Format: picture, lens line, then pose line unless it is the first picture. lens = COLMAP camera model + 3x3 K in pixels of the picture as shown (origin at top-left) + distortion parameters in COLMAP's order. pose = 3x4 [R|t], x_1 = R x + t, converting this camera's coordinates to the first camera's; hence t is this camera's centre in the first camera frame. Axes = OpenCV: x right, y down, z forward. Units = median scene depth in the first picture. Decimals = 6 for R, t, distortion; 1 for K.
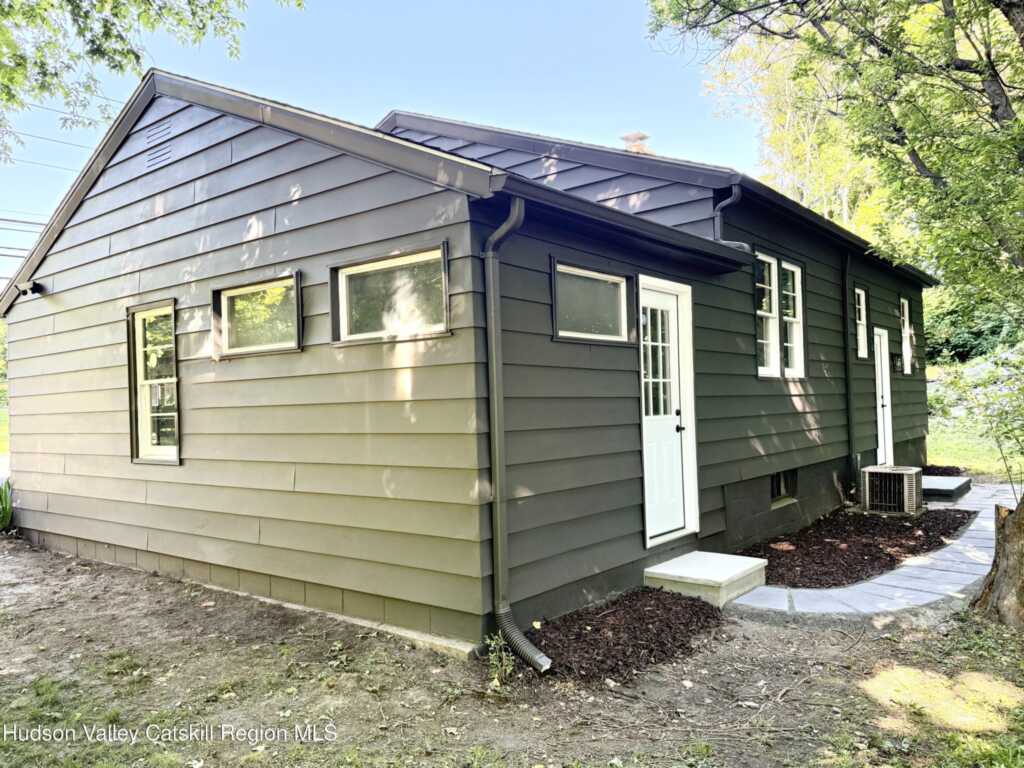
lens RADIAL K [[742.4, 0, 514.4], [0, 742.4, 392.1], [0, 0, 1]] dist [0.189381, -0.377171]
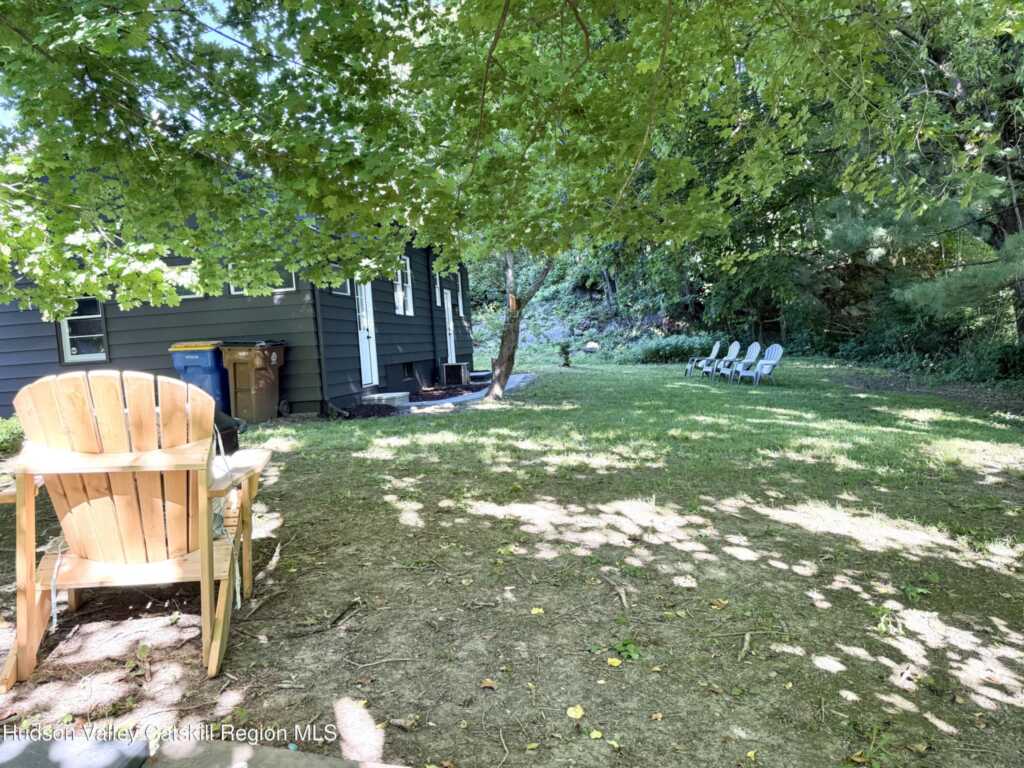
lens RADIAL K [[742.4, 0, 514.4], [0, 742.4, 392.1], [0, 0, 1]] dist [0.189381, -0.377171]
pose [[0.854195, -0.053508, 0.517193, -0.381785], [0.019008, 0.997239, 0.071779, 0.042018], [-0.519606, -0.051482, 0.852854, -0.743801]]
